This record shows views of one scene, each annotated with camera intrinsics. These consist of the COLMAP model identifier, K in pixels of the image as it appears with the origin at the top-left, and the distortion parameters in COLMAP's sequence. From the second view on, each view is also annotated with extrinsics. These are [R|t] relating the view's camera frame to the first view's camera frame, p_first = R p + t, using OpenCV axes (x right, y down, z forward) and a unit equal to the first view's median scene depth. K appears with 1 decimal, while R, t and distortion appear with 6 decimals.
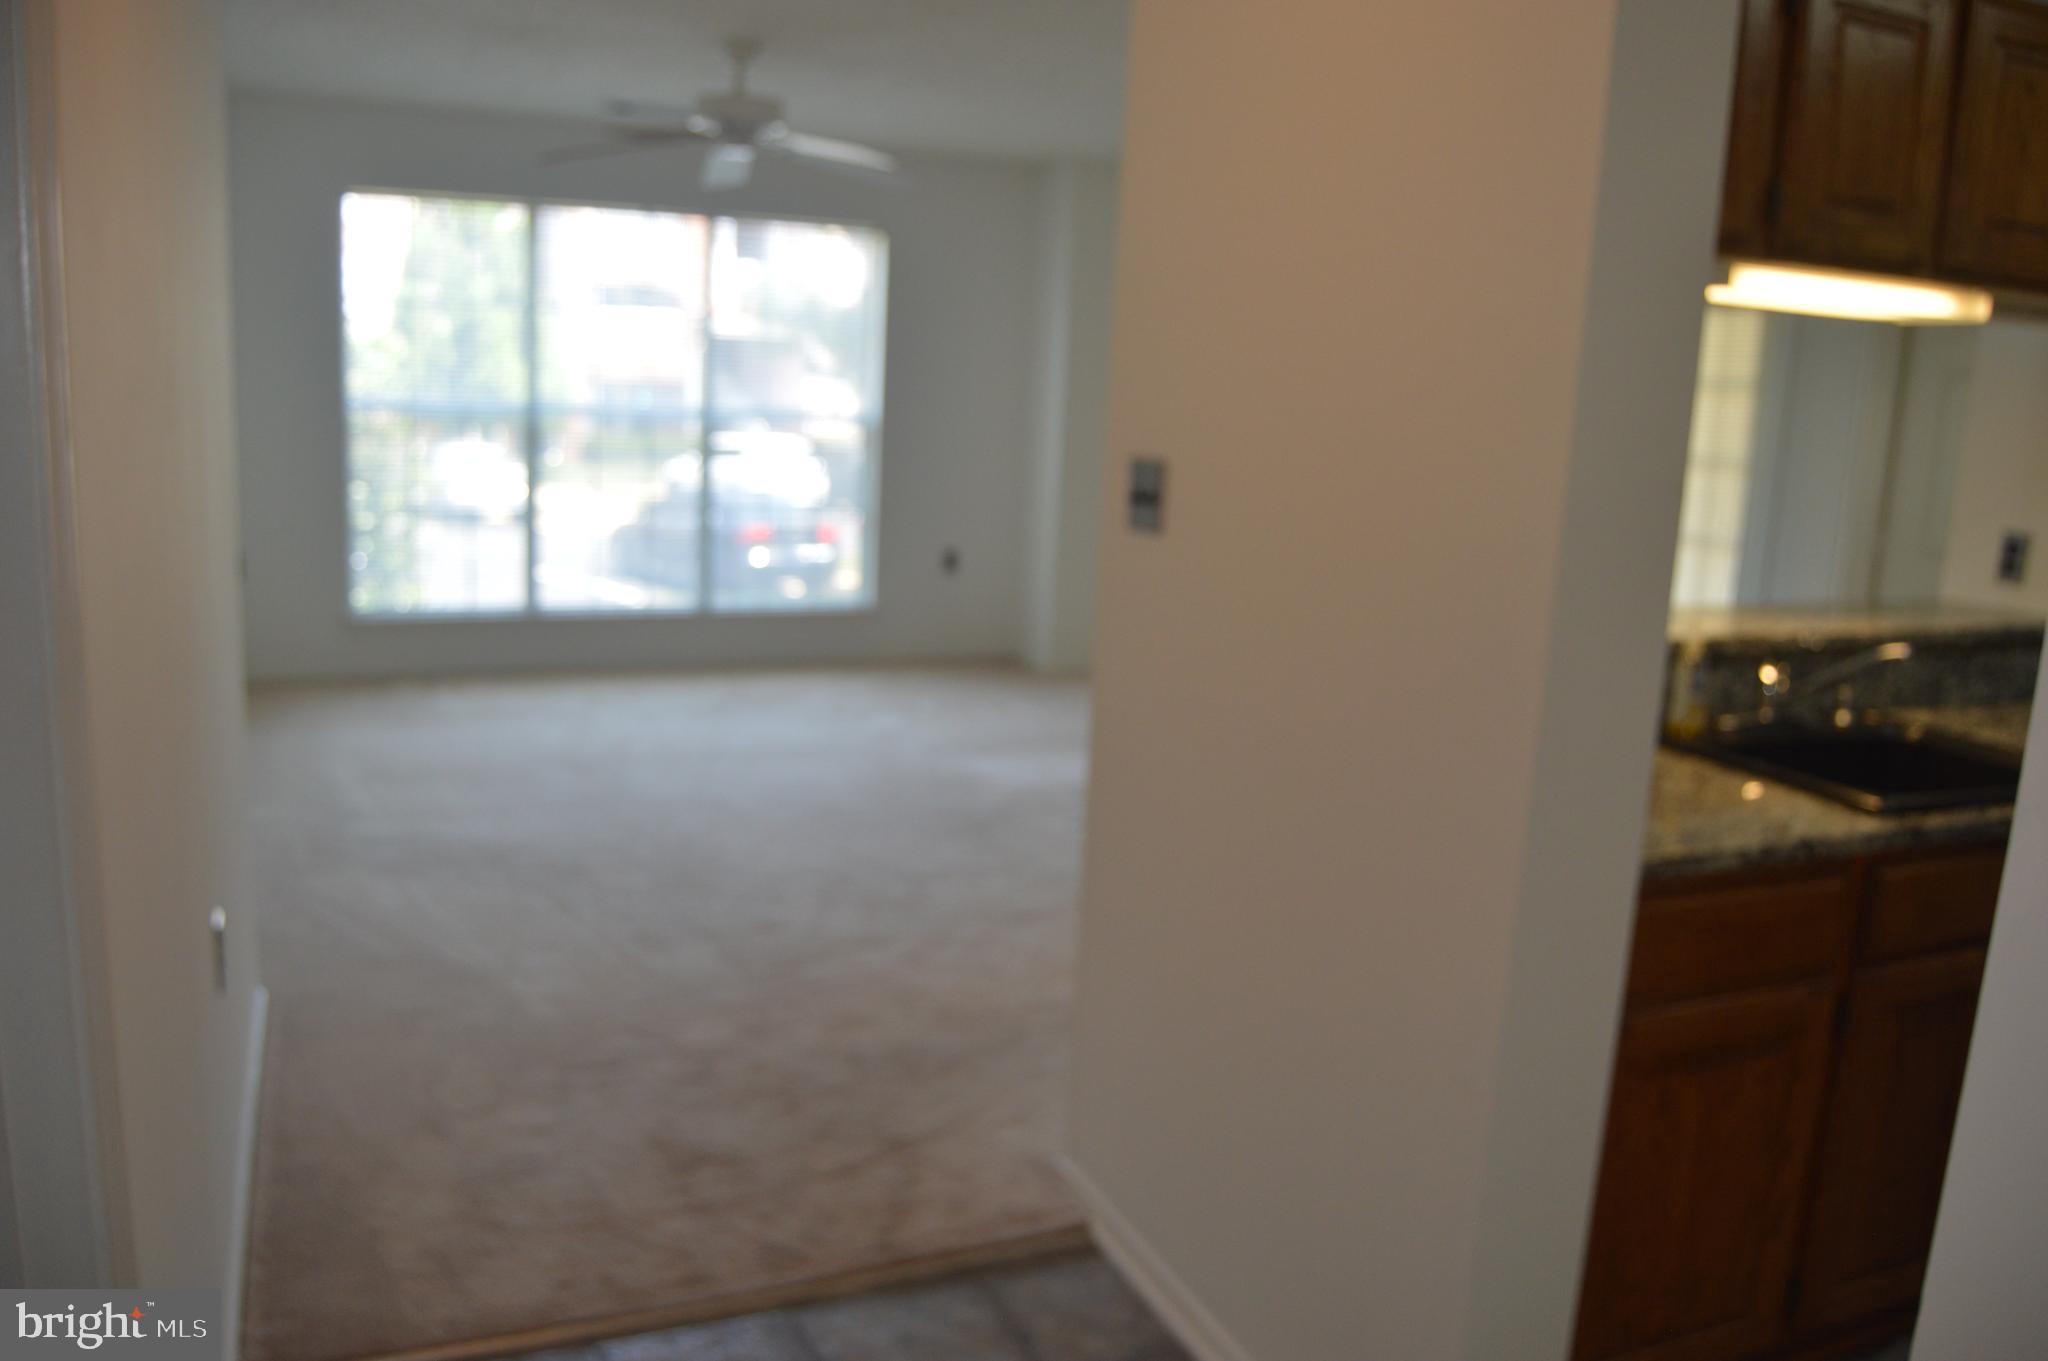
lens RADIAL K [[1597.3, 0, 1024.0], [0, 1597.3, 680.5], [0, 0, 1]] dist [-0.032221, -0.000857]
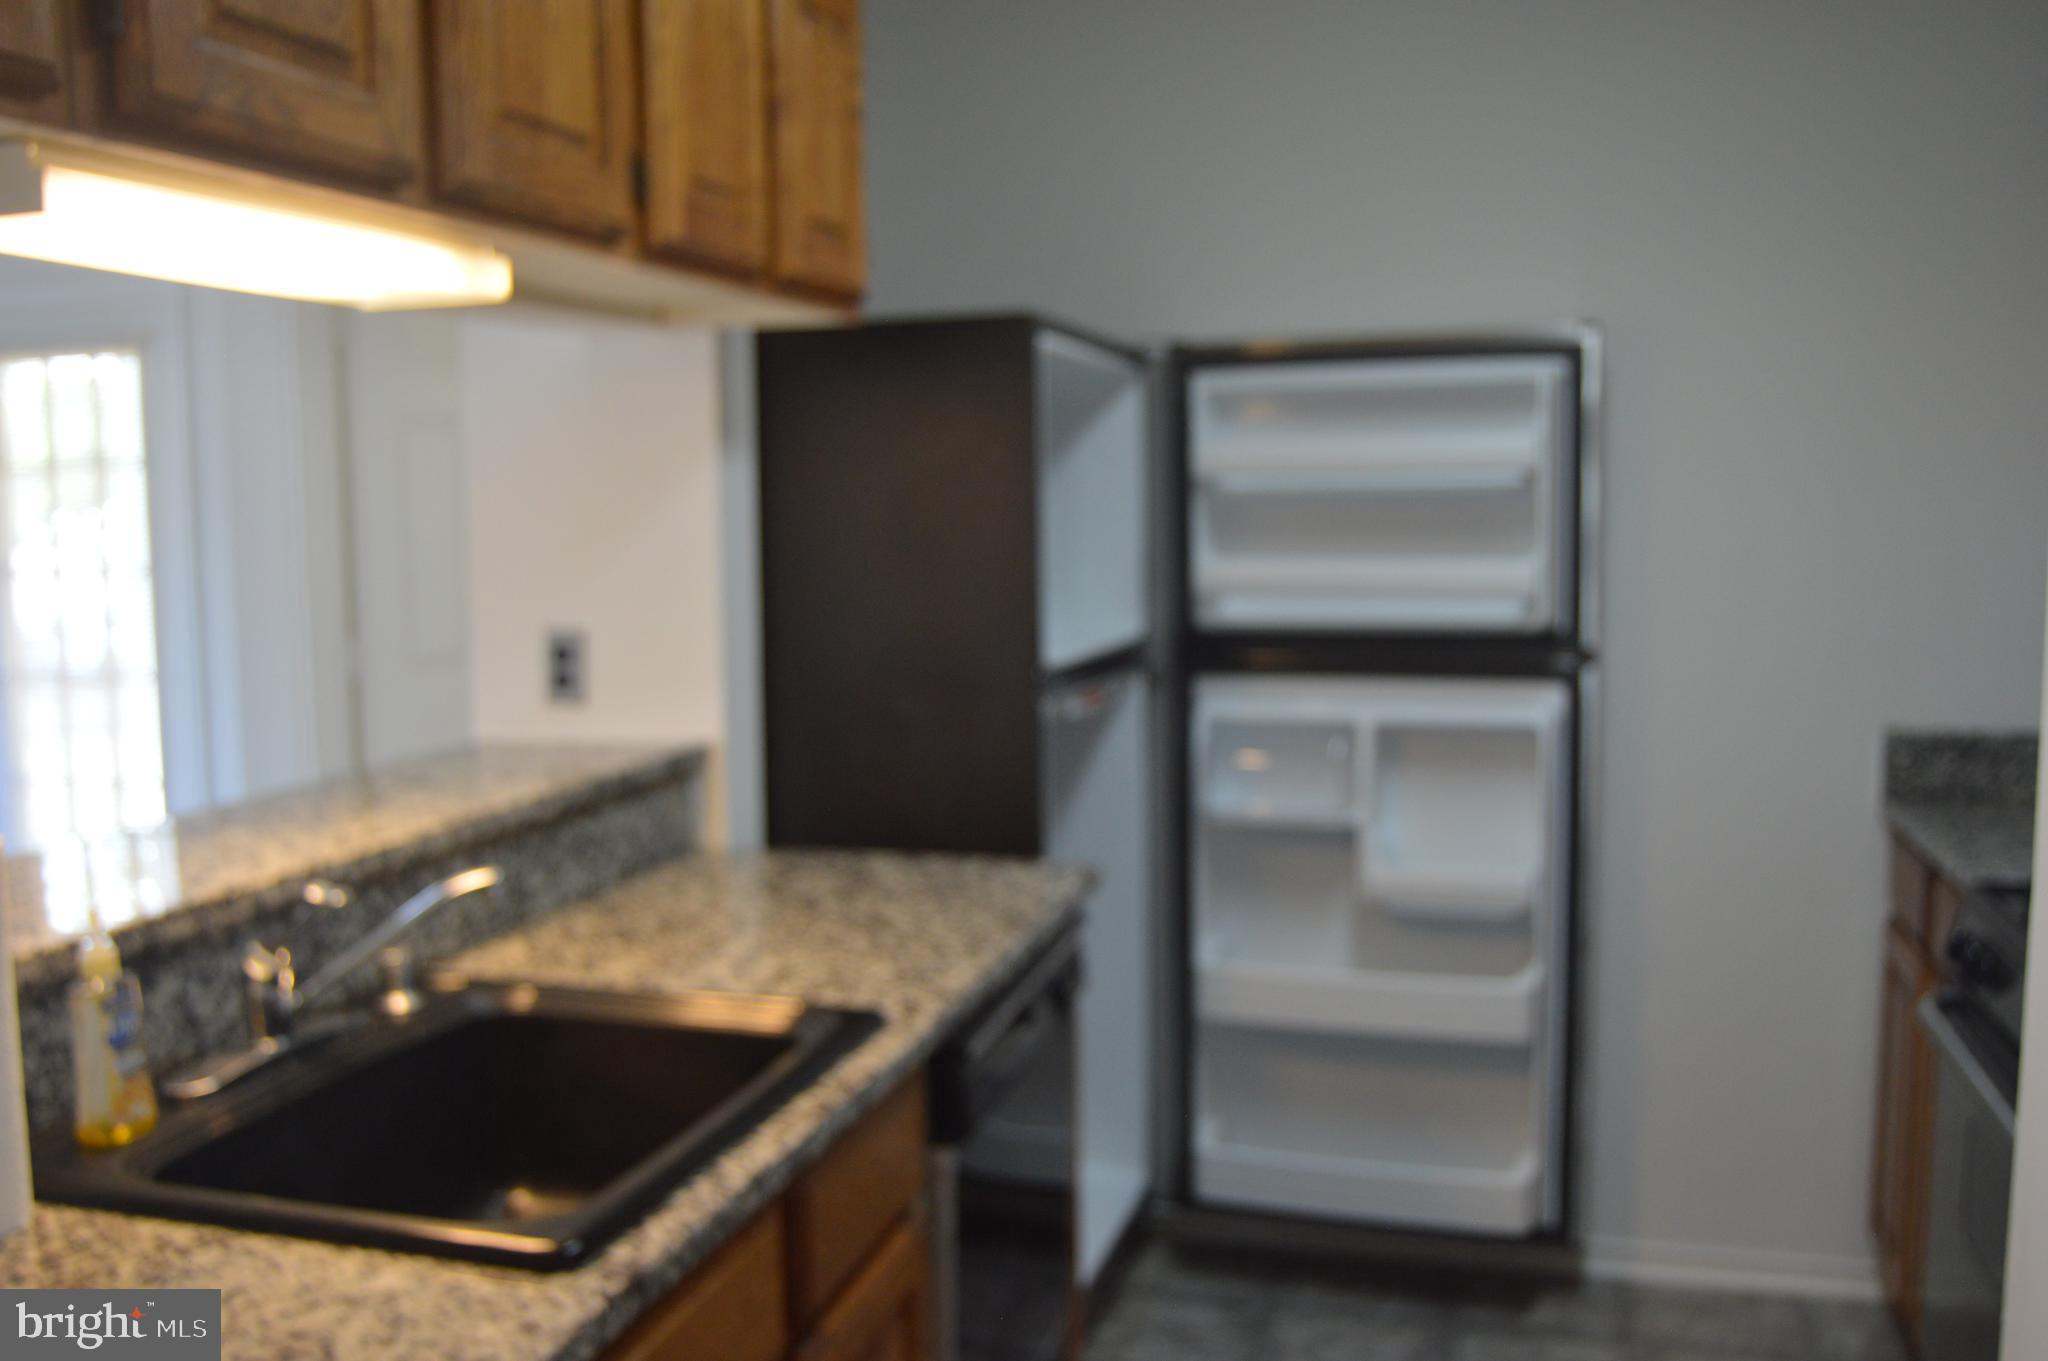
lens RADIAL K [[1805.3, 0, 1024.0], [0, 1805.3, 680.5], [0, 0, 1]] dist [-0.007481, -0.006131]
pose [[0.630468, -0.131115, 0.765061, 0.186928], [0.179527, 0.983537, 0.020614, -0.062476], [-0.755169, 0.124353, 0.643628, 0.417010]]
